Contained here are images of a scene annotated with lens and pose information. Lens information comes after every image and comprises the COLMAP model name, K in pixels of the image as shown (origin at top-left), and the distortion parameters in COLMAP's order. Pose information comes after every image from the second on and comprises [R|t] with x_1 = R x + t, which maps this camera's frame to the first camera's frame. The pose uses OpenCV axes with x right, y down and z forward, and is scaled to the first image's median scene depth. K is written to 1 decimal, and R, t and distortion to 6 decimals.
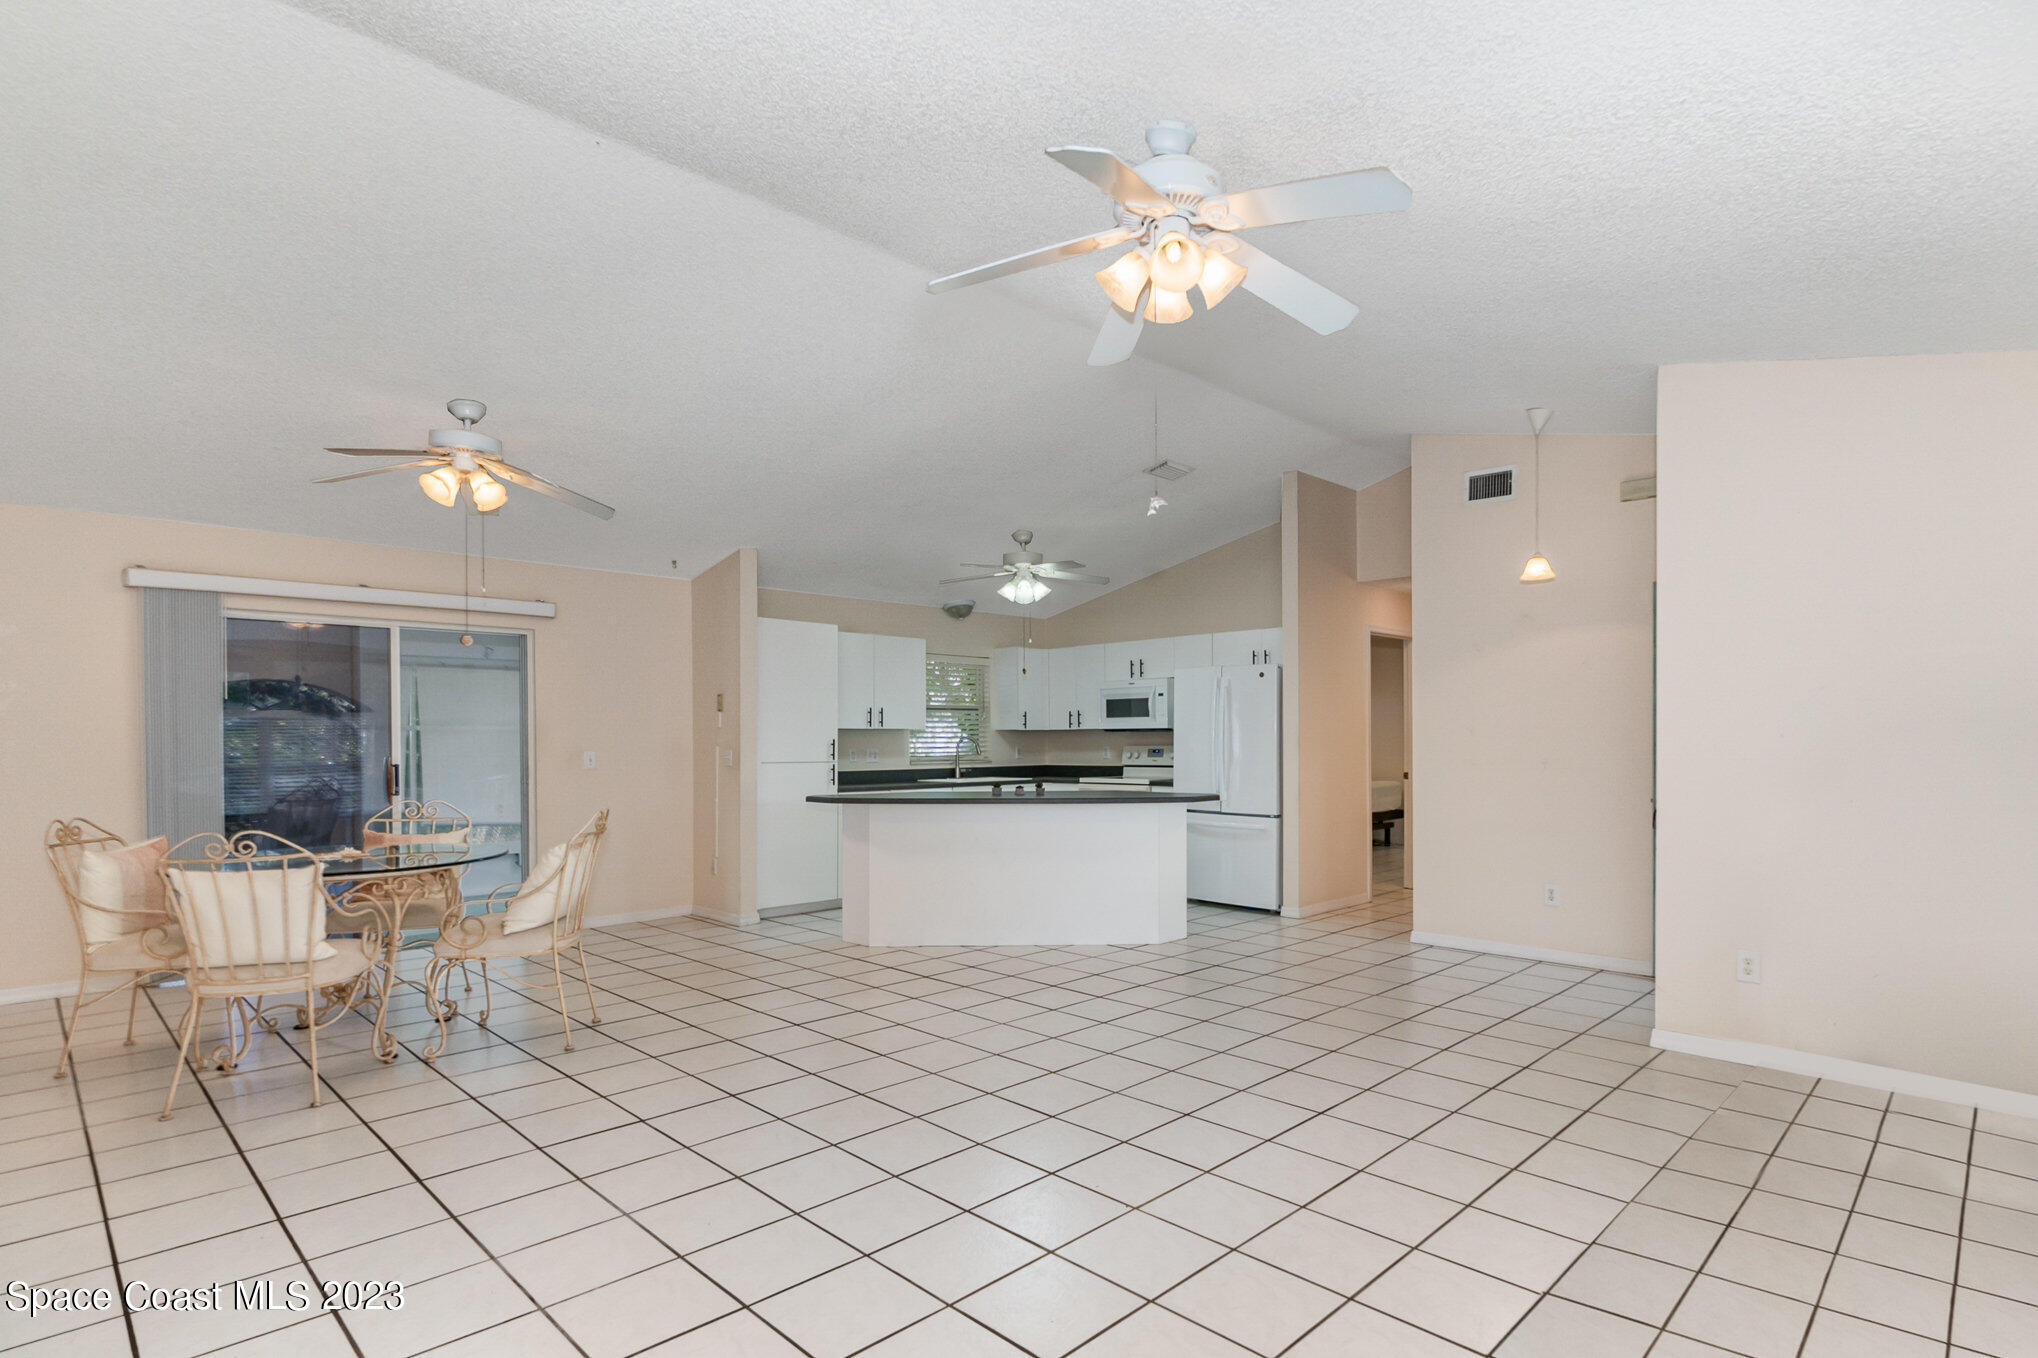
lens RADIAL K [[1053.5, 0, 1140.2], [0, 1053.5, 732.0], [0, 0, 1]] dist [0.007315, 0.000373]
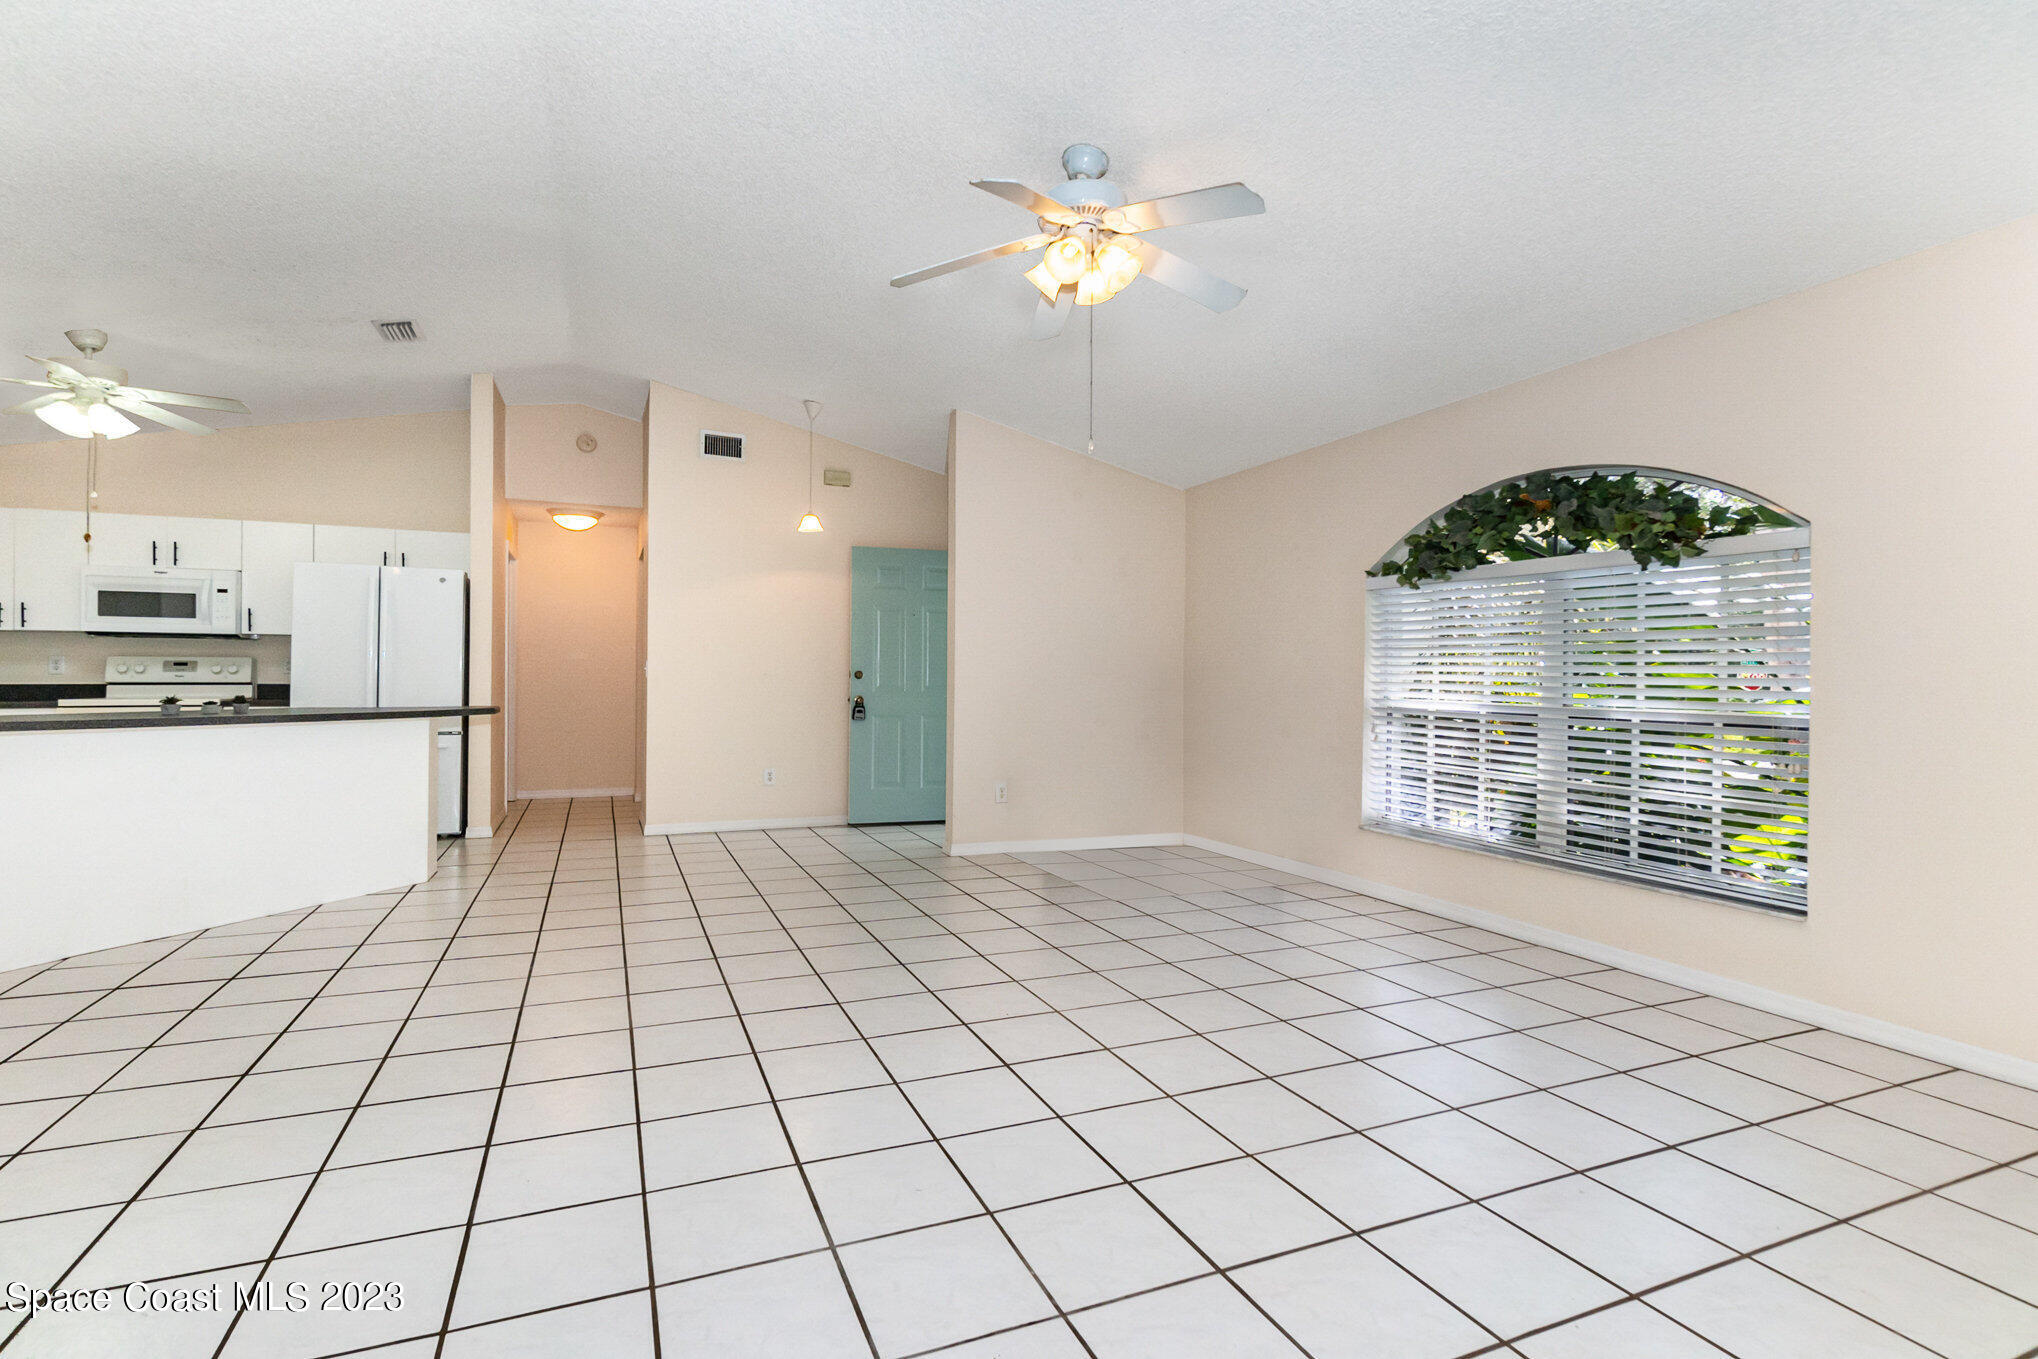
lens RADIAL K [[907.9, 0, 987.6], [0, 907.9, 674.2], [0, 0, 1]] dist [0.002402, 0.002043]
pose [[0.441528, 0.010709, 0.897183, -0.329806], [-0.016139, 0.999862, -0.003992, 0.019699], [-0.897102, -0.012717, 0.441640, 0.191488]]
